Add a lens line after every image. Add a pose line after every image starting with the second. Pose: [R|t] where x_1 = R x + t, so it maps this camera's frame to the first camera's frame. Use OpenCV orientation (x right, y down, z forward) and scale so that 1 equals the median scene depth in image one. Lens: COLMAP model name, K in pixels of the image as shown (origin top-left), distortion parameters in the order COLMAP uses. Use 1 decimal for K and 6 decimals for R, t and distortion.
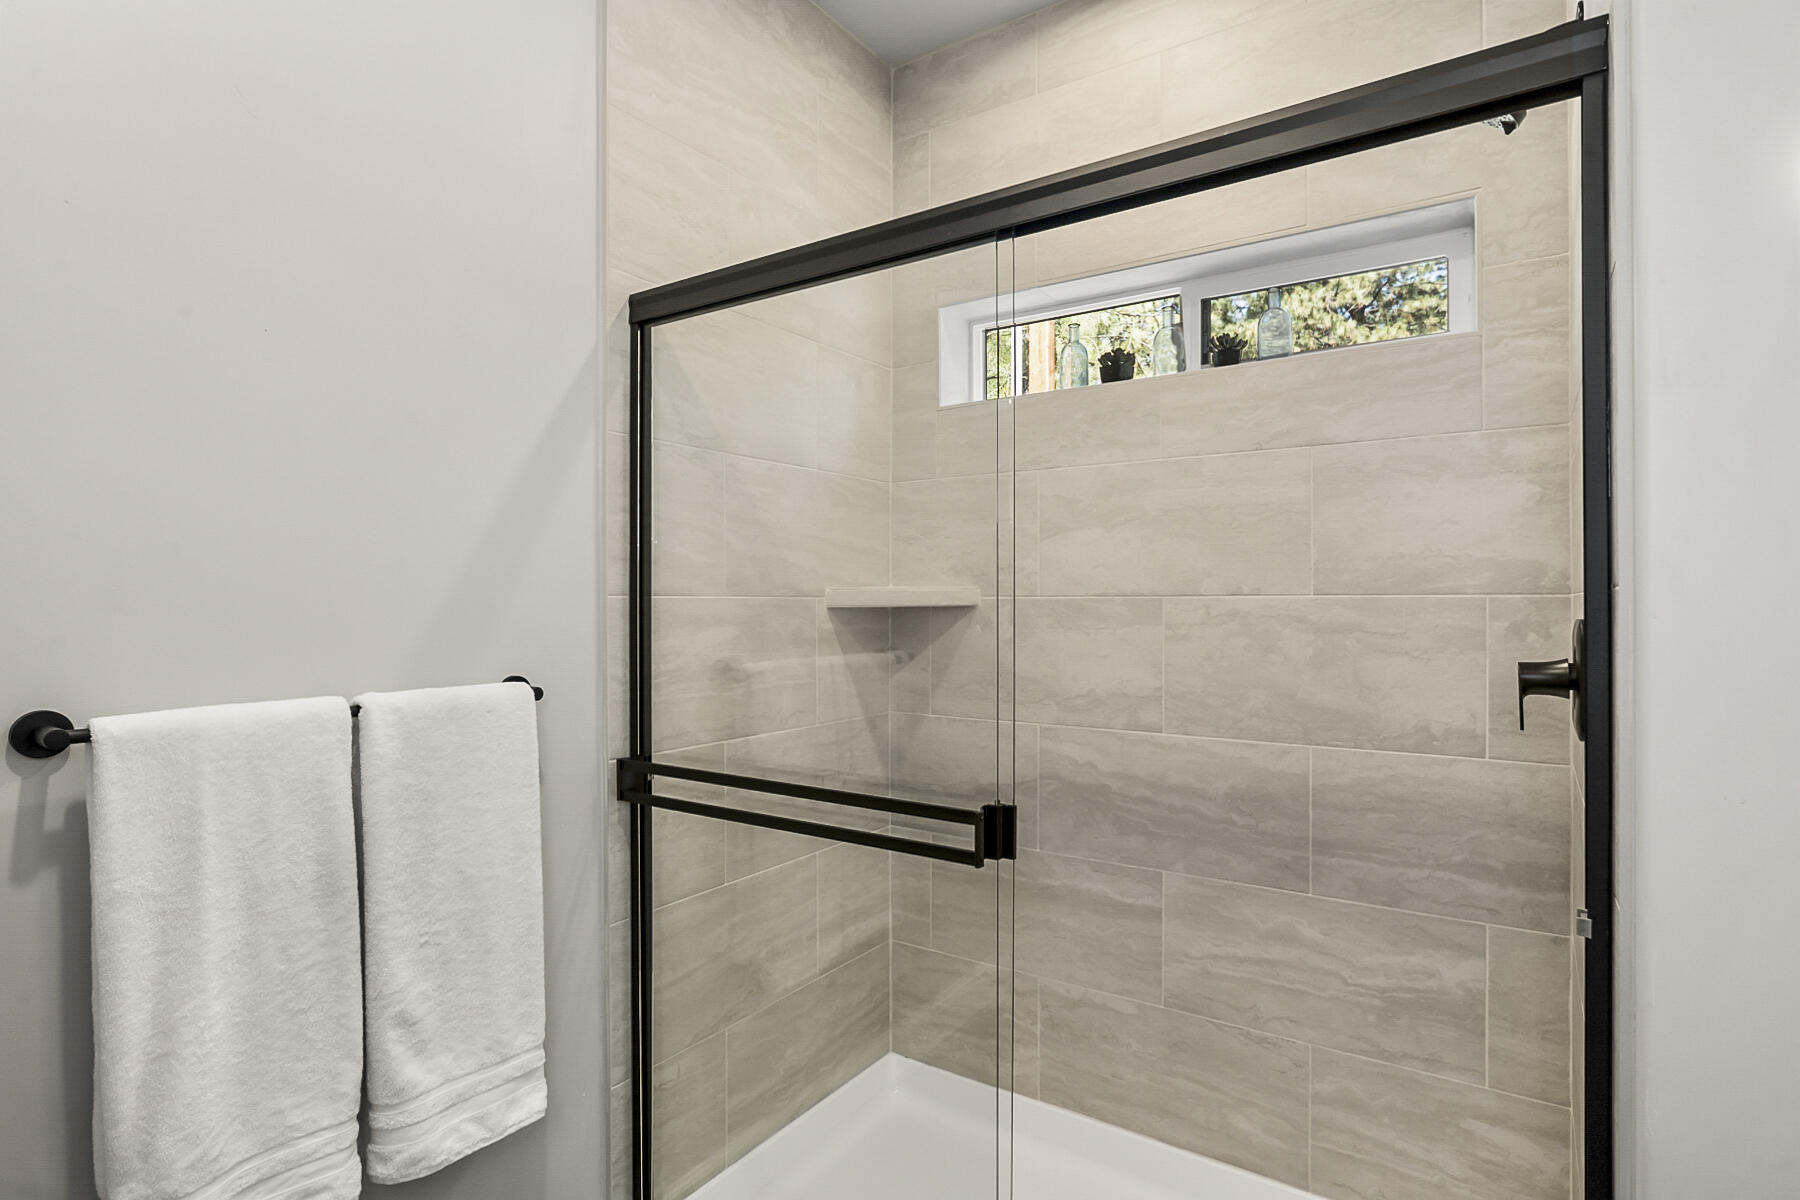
lens RADIAL K [[912.6, 0, 895.8], [0, 912.6, 601.2], [0, 0, 1]] dist [-0.022093, 0.010925]
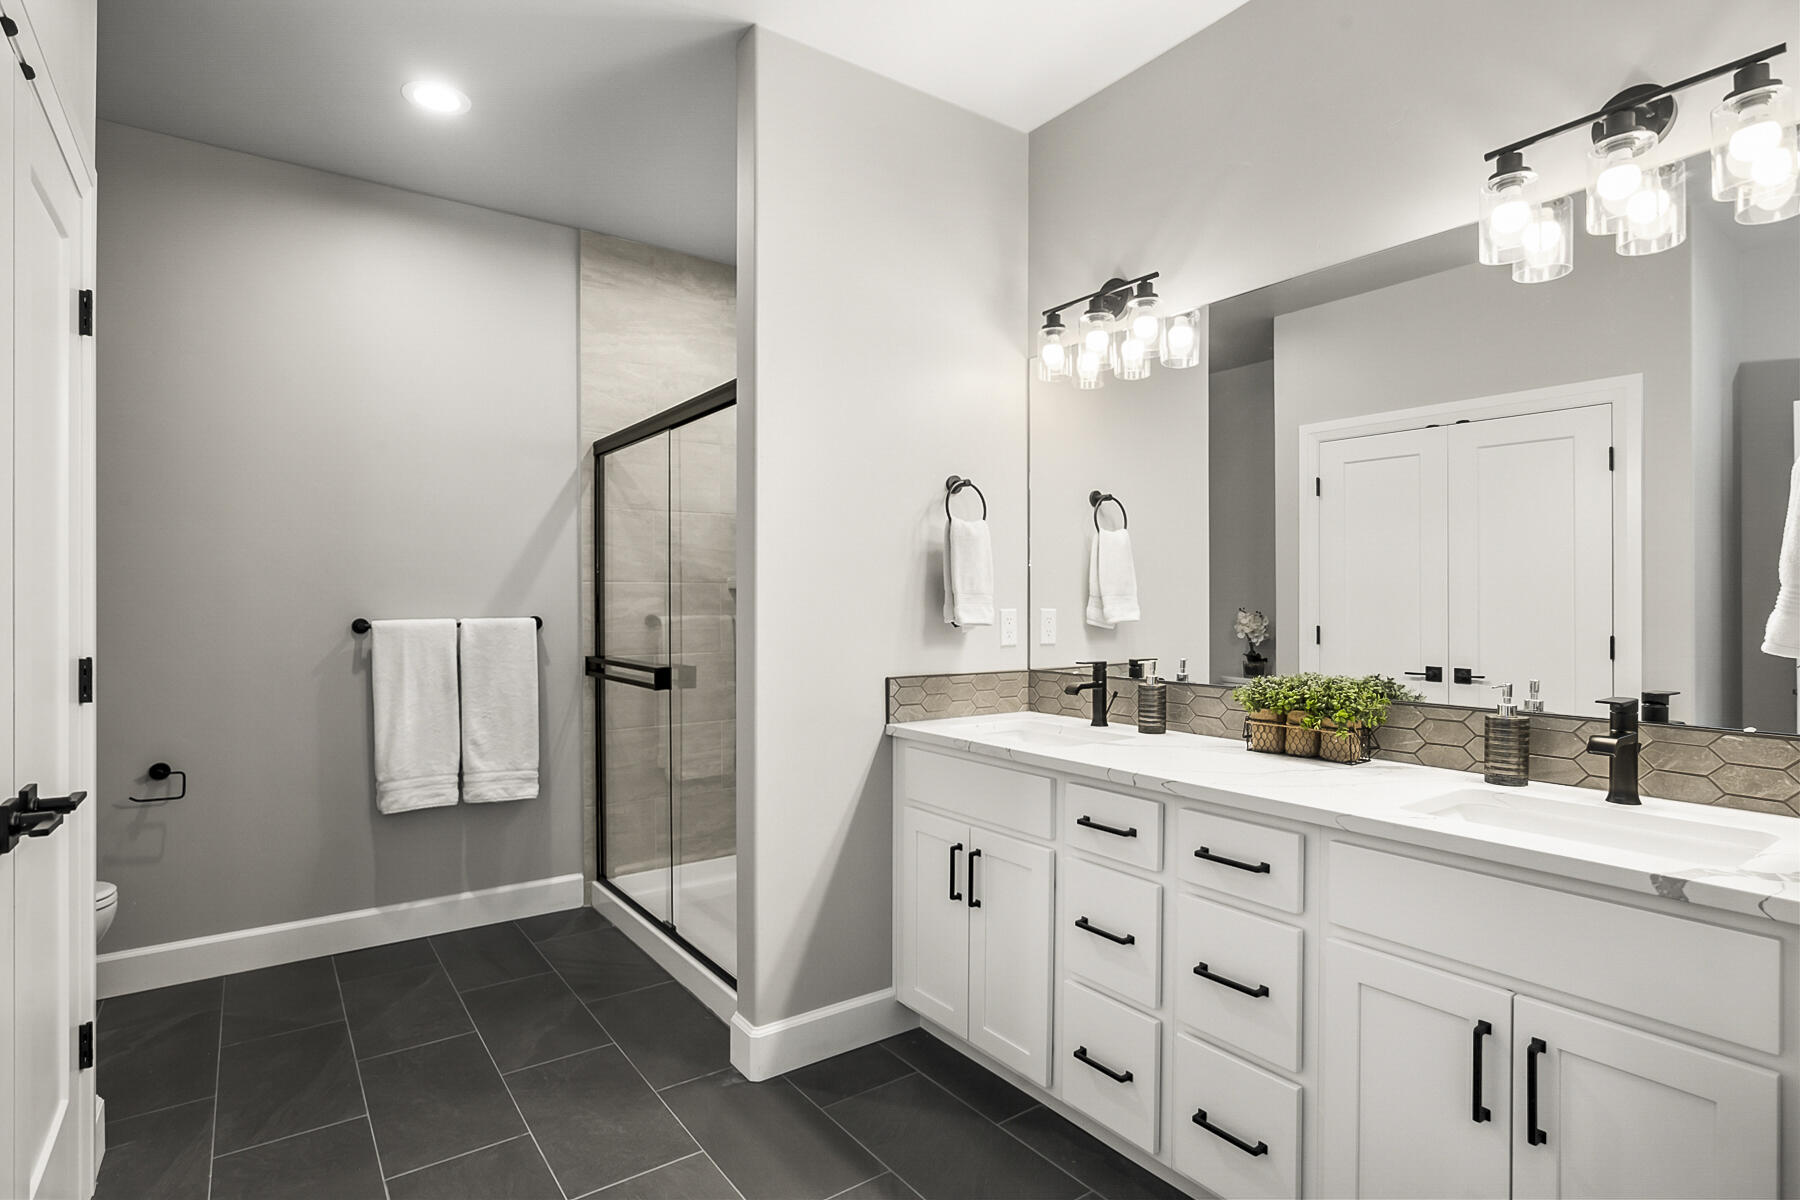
lens RADIAL K [[912.6, 0, 890.2], [0, 912.6, 603.8], [0, 0, 1]] dist [-0.022093, 0.010925]
pose [[0.938802, 0.000967, -0.344456, 1.313708], [0.001965, 0.999965, 0.008163, 0.034581], [0.344452, -0.008341, 0.938767, -0.928741]]
